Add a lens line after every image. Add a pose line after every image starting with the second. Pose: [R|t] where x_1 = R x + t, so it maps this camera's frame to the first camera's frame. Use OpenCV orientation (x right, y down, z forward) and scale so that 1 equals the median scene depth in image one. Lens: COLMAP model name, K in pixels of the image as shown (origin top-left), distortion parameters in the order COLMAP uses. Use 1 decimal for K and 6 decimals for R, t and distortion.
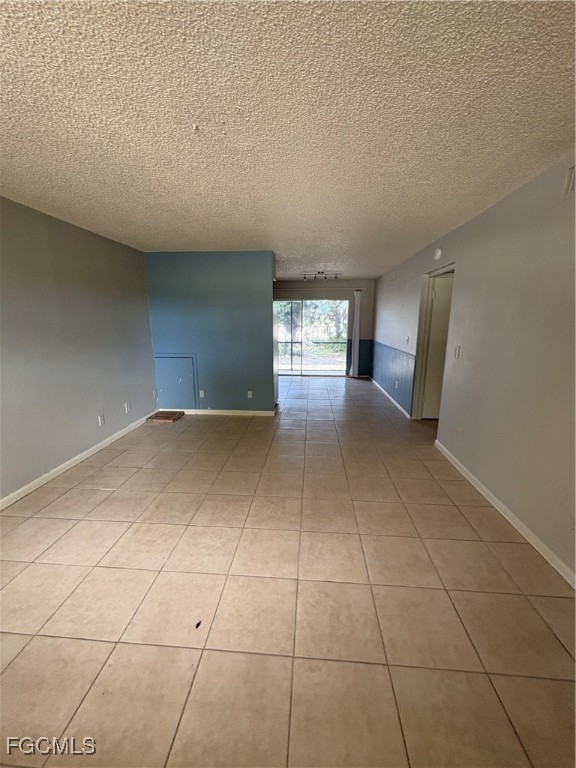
lens RADIAL K [[307.7, 0, 291.0], [0, 307.7, 379.6], [0, 0, 1]] dist [-0.001649, -0.000107]
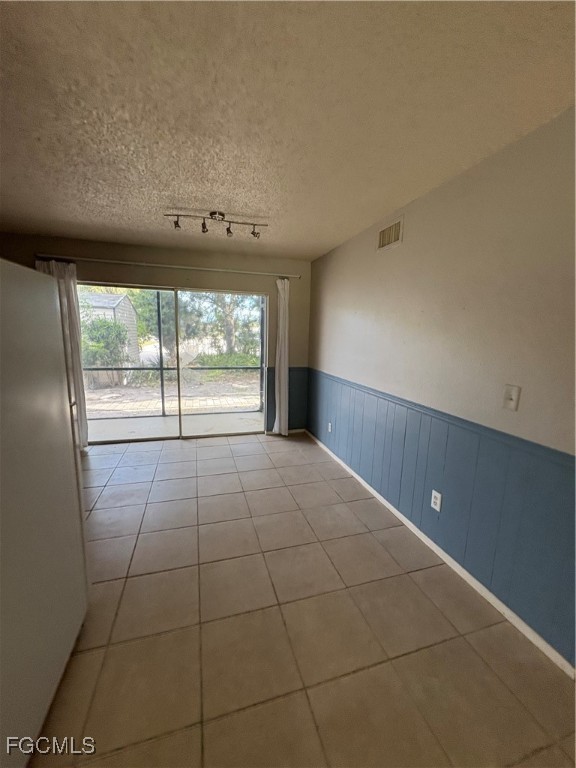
lens RADIAL K [[307.7, 0, 291.0], [0, 307.7, 379.6], [0, 0, 1]] dist [-0.001649, -0.000107]
pose [[0.933134, -0.040372, 0.357255, 0.027421], [0.053523, 0.998202, -0.026997, -0.091167], [-0.355522, 0.044313, 0.933617, 0.470995]]
